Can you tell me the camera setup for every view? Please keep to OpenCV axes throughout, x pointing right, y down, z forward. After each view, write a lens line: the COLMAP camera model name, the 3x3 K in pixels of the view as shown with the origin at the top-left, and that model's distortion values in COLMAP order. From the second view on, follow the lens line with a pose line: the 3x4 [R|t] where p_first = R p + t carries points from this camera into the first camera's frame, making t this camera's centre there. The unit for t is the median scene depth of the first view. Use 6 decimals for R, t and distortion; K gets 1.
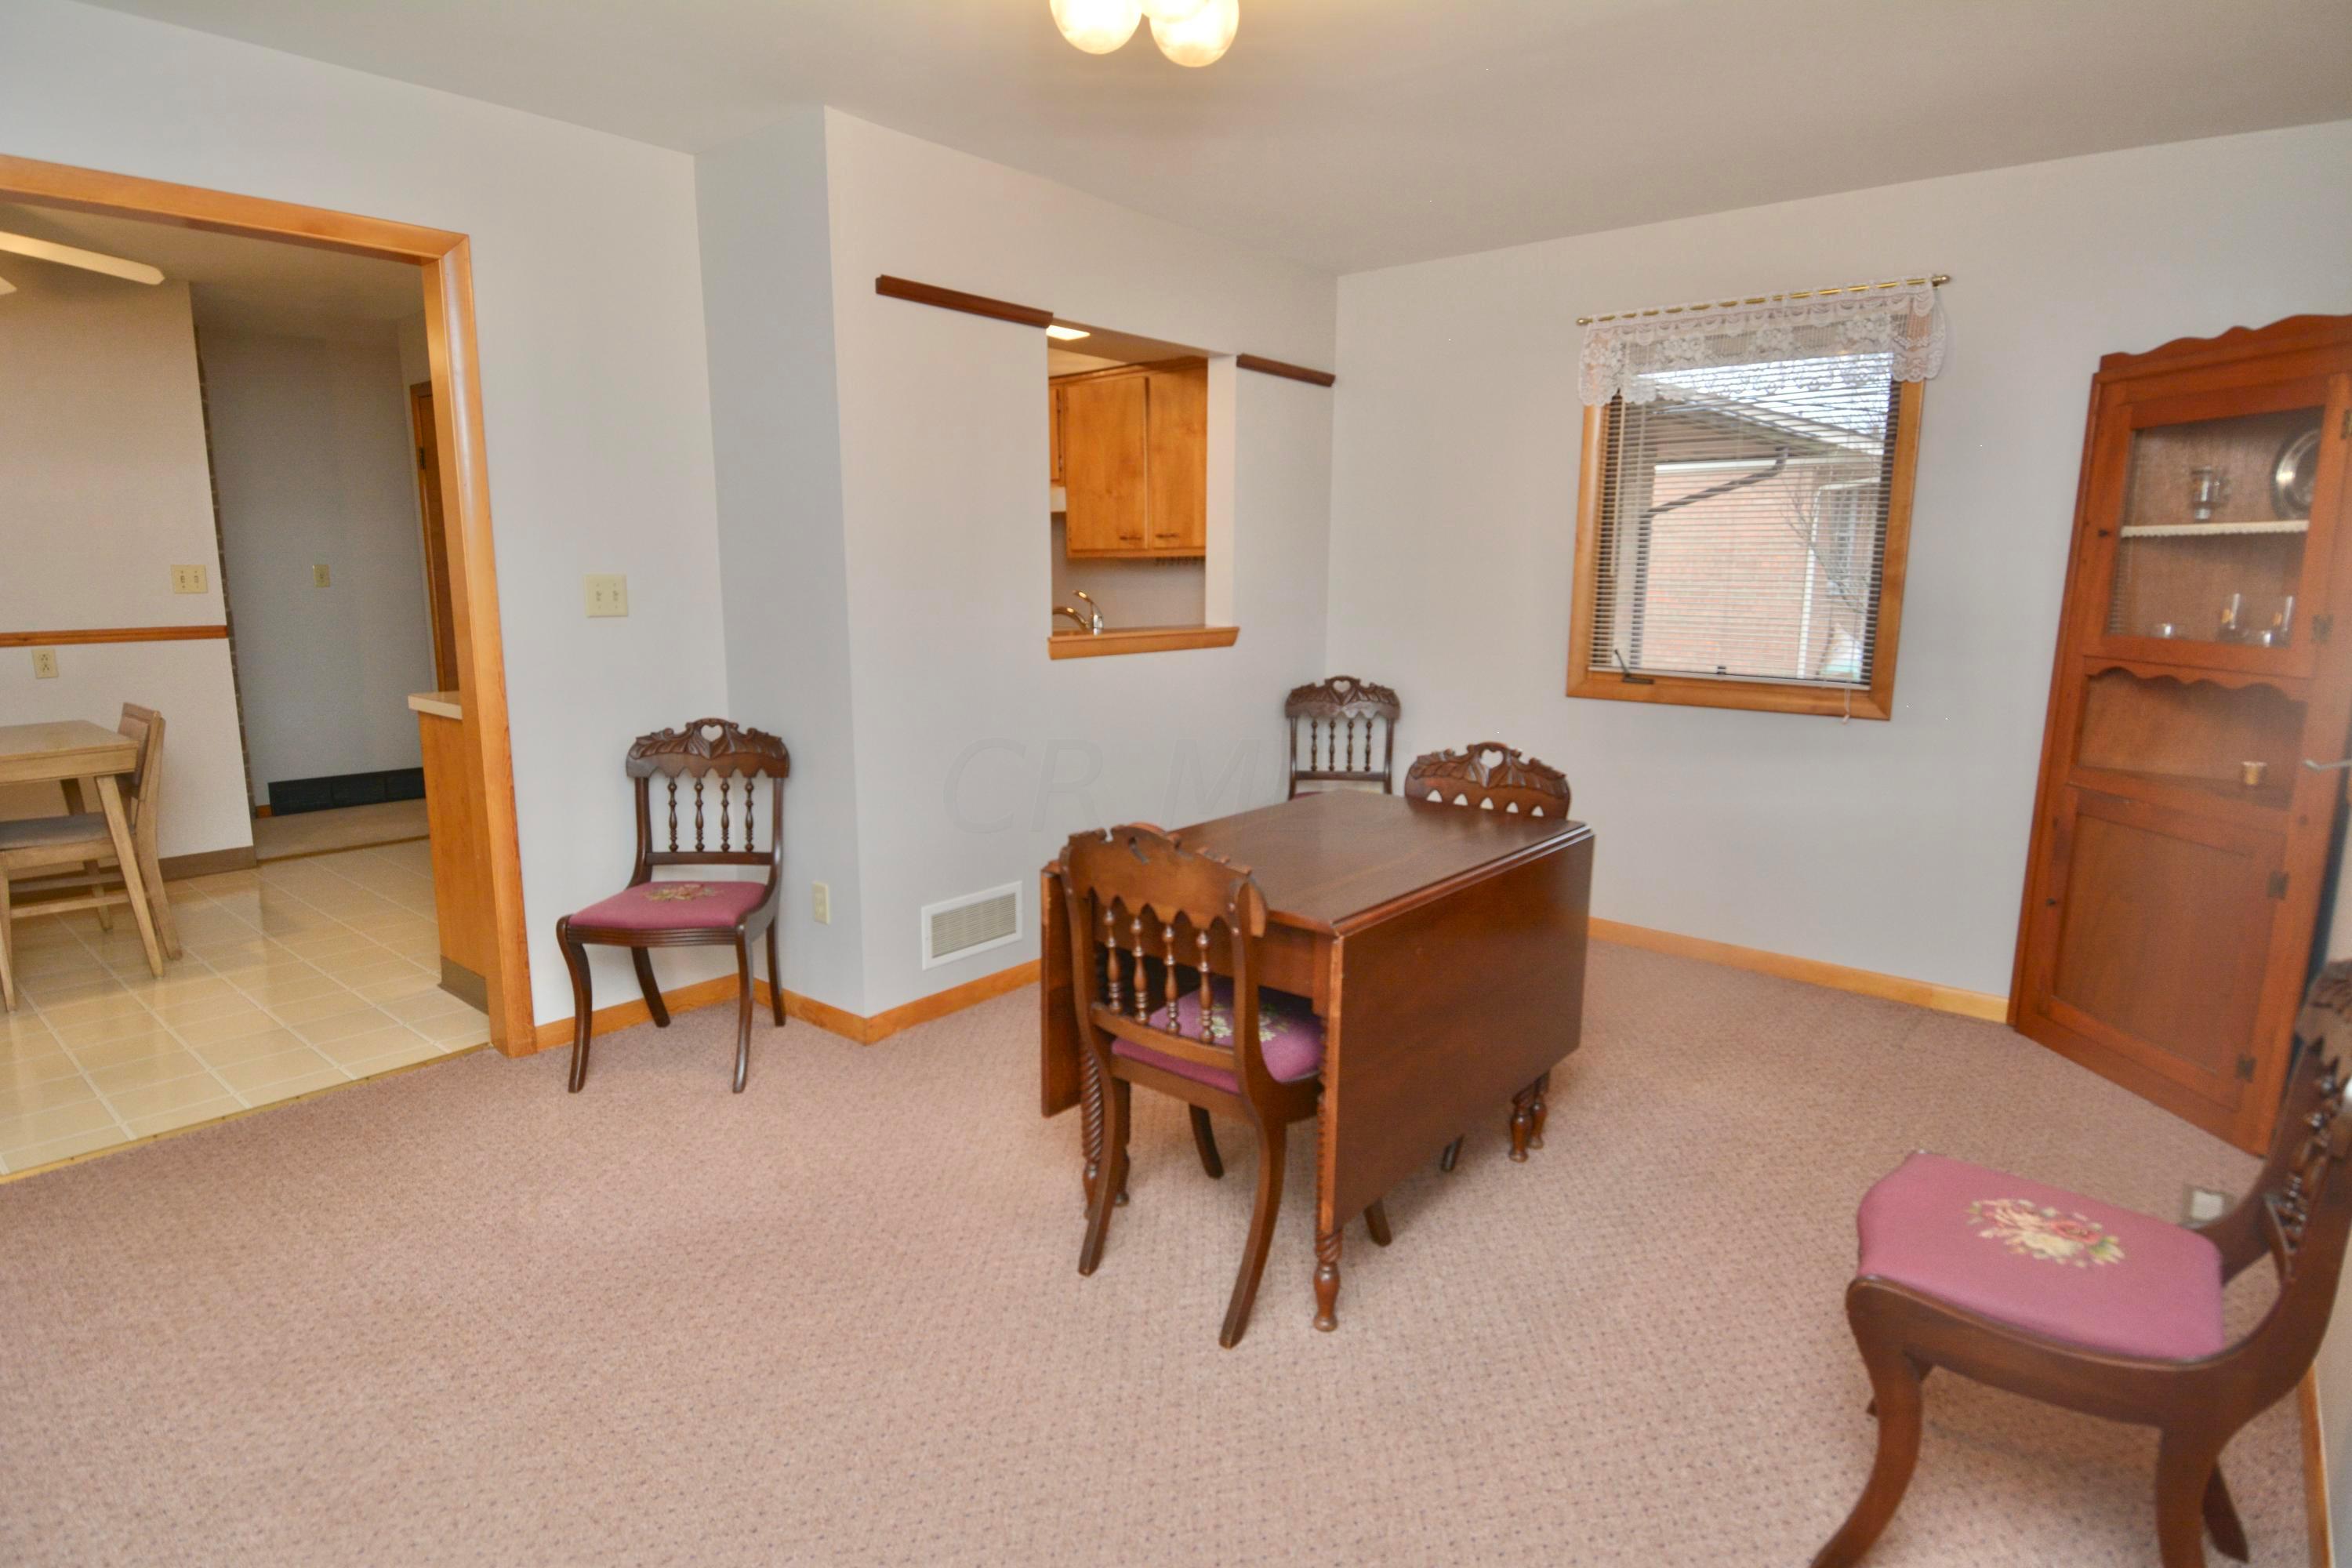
lens RADIAL K [[1229.4, 0, 1180.9], [0, 1229.4, 773.3], [0, 0, 1]] dist [0.060081, -0.058808]
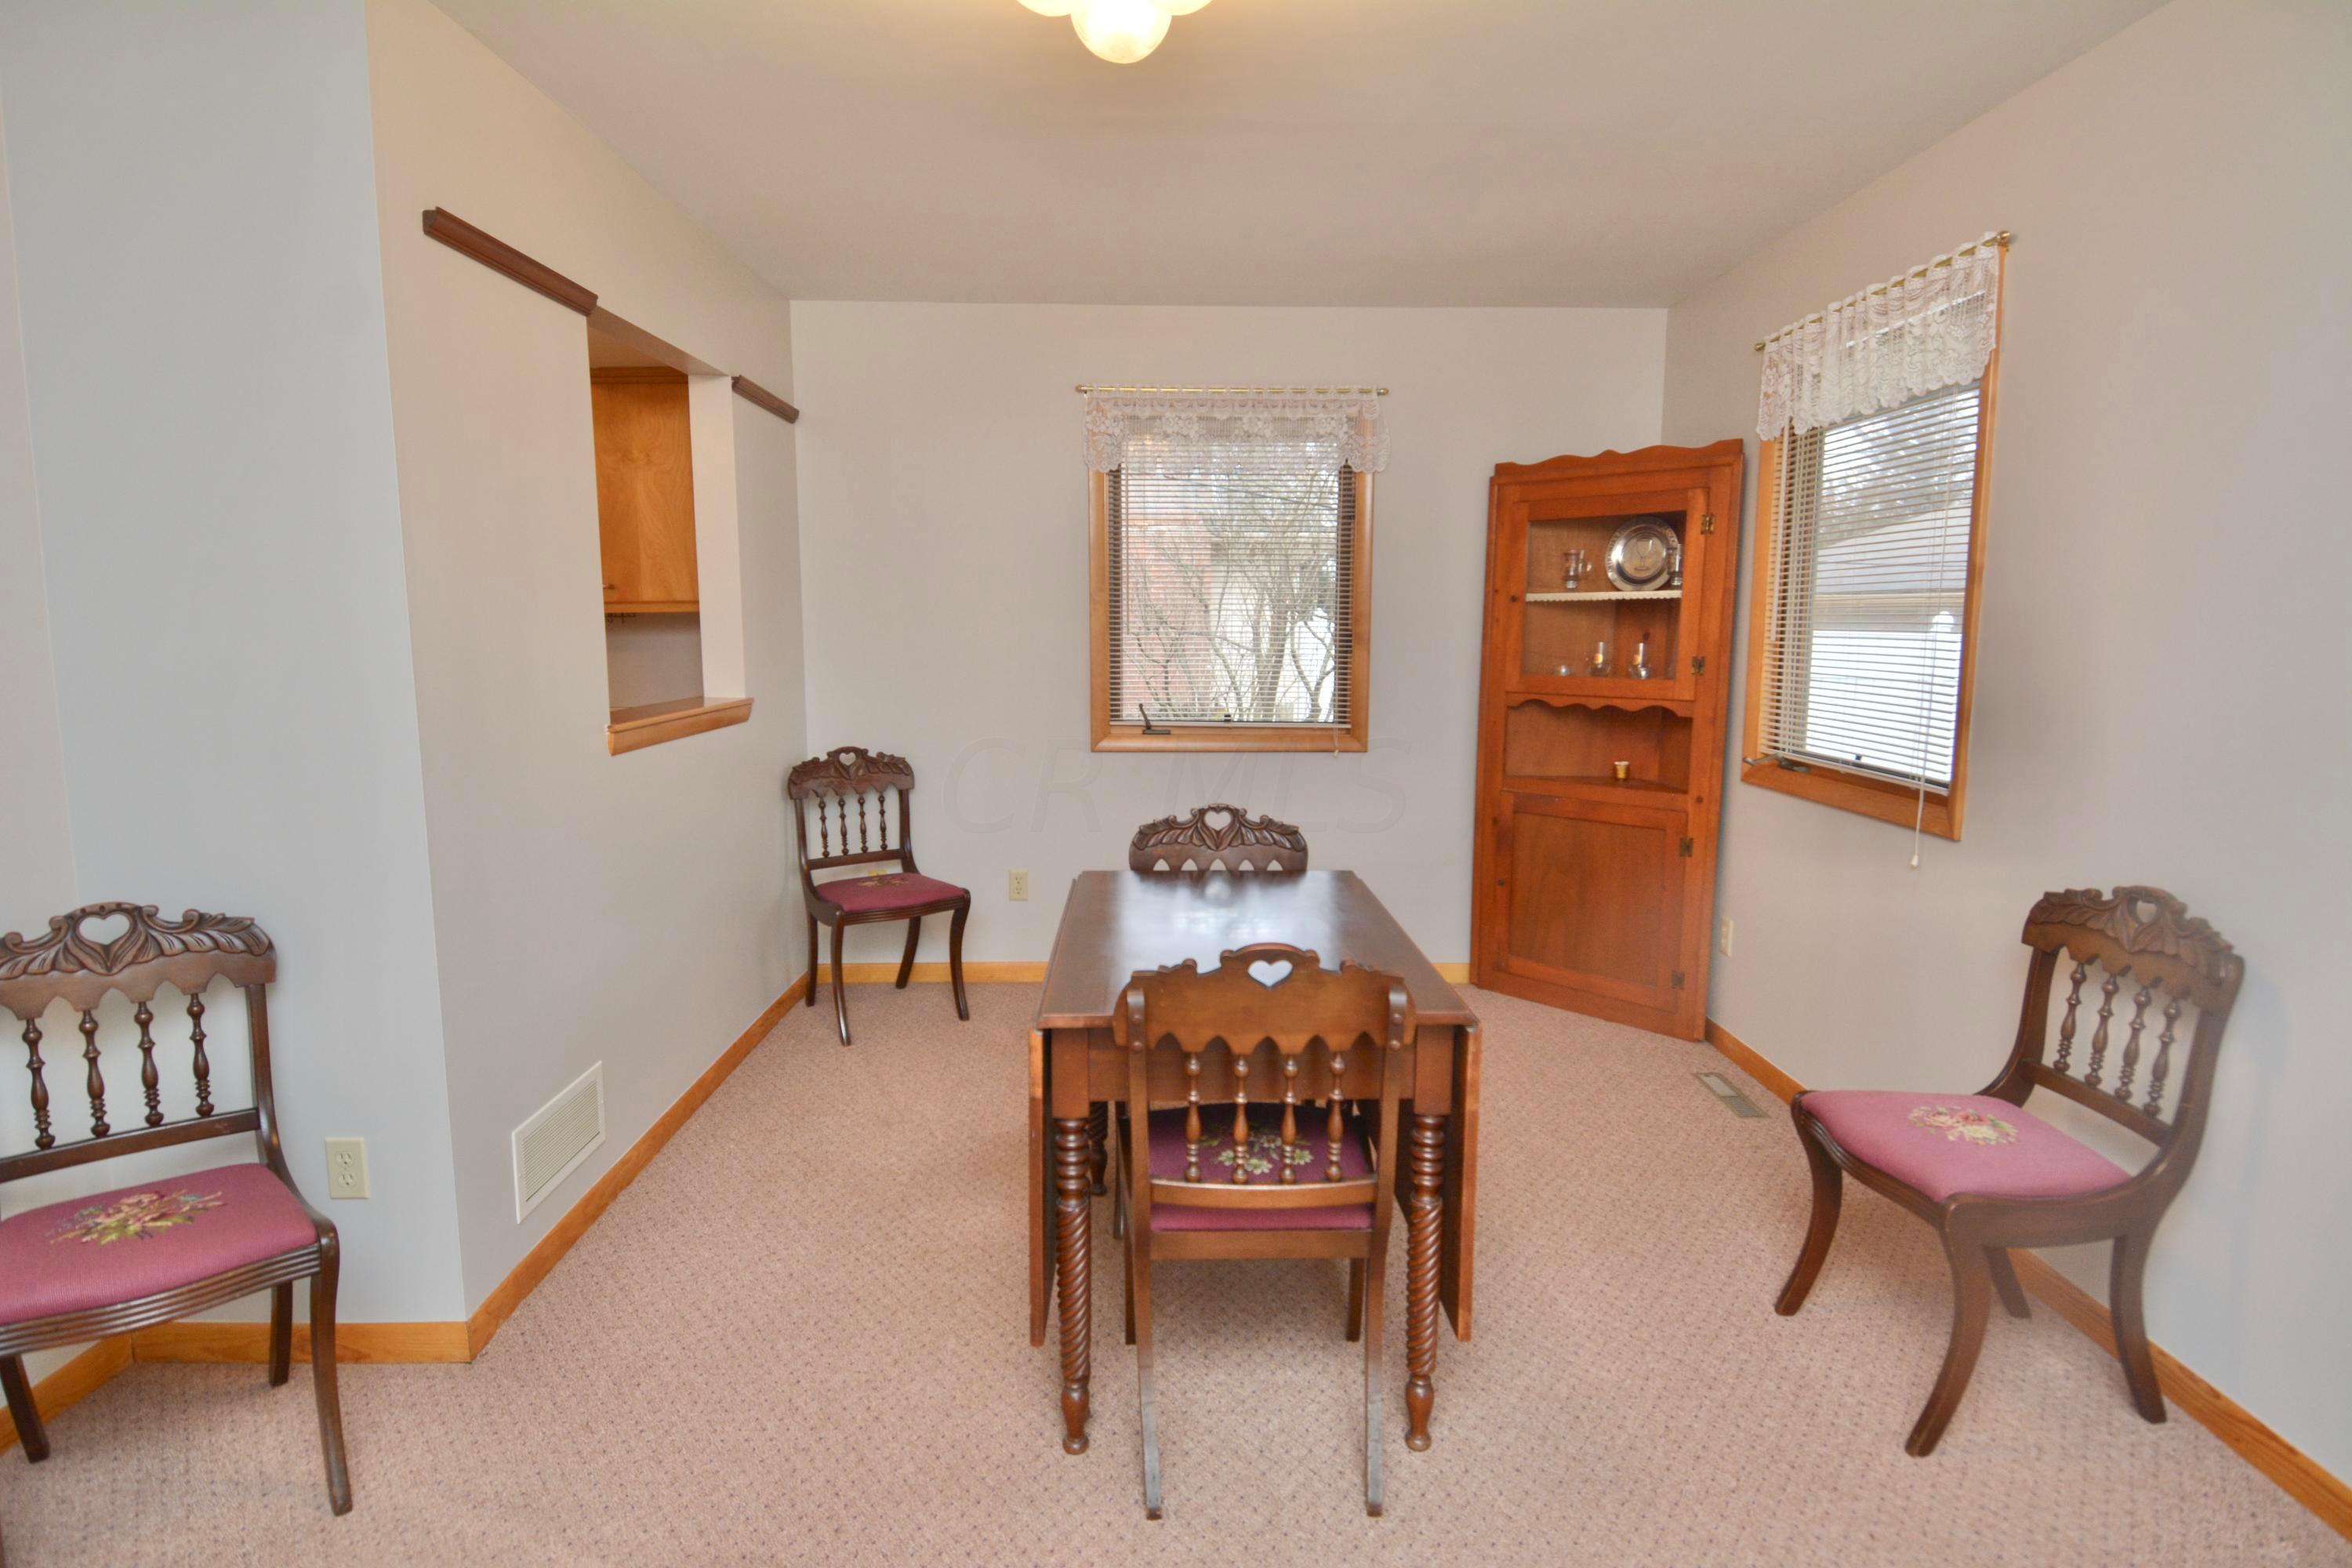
lens RADIAL K [[1229.4, 0, 1180.9], [0, 1229.4, 773.3], [0, 0, 1]] dist [0.060081, -0.058808]
pose [[0.758681, -0.088256, 0.645456, -0.381765], [0.112258, 0.993671, 0.003919, -0.053129], [-0.641717, 0.069484, 0.763787, 0.238650]]
